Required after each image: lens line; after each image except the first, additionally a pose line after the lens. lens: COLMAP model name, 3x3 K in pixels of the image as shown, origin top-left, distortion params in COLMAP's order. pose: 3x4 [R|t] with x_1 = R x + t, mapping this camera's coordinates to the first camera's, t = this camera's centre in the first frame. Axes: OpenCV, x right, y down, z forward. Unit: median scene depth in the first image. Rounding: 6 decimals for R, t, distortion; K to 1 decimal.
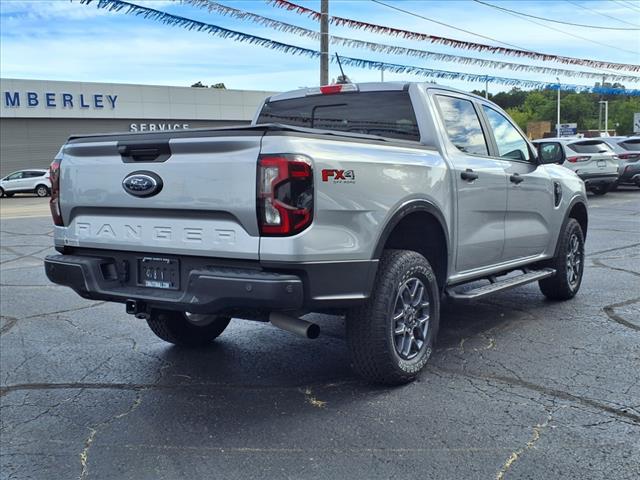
lens RADIAL K [[732.2, 0, 320.0], [0, 732.2, 240.0], [0, 0, 1]] dist [0.074263, -0.017494]
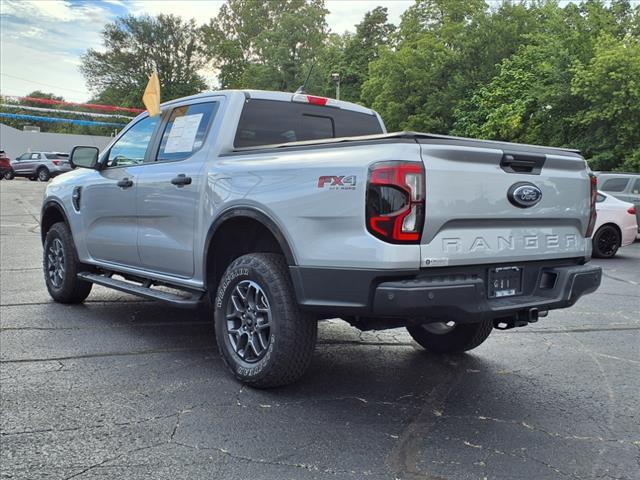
lens RADIAL K [[661.5, 0, 320.0], [0, 661.5, 240.0], [0, 0, 1]] dist [0.159944, -0.345592]
pose [[0.280169, -0.054620, 0.958395, -1.192442], [0.049645, 0.997868, 0.042357, -0.065745], [-0.958666, 0.035712, 0.282284, 0.994378]]
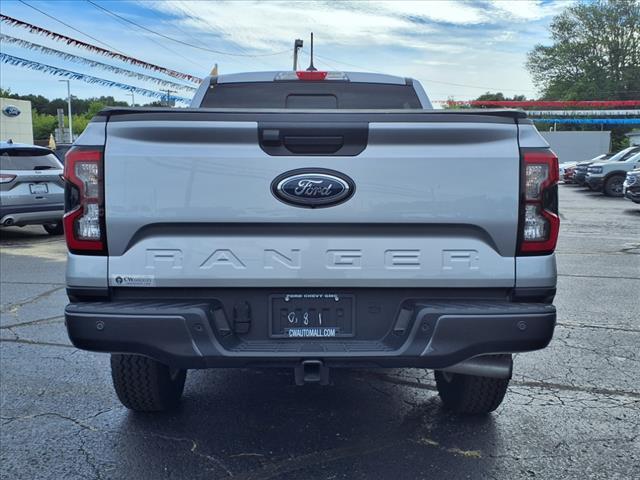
lens RADIAL K [[661.5, 0, 320.0], [0, 661.5, 240.0], [0, 0, 1]] dist [0.159944, -0.345592]
pose [[0.812986, -0.042527, 0.580728, -0.581893], [0.039801, 0.999055, 0.017443, -0.037722], [-0.580921, 0.008933, 0.813911, 0.492069]]
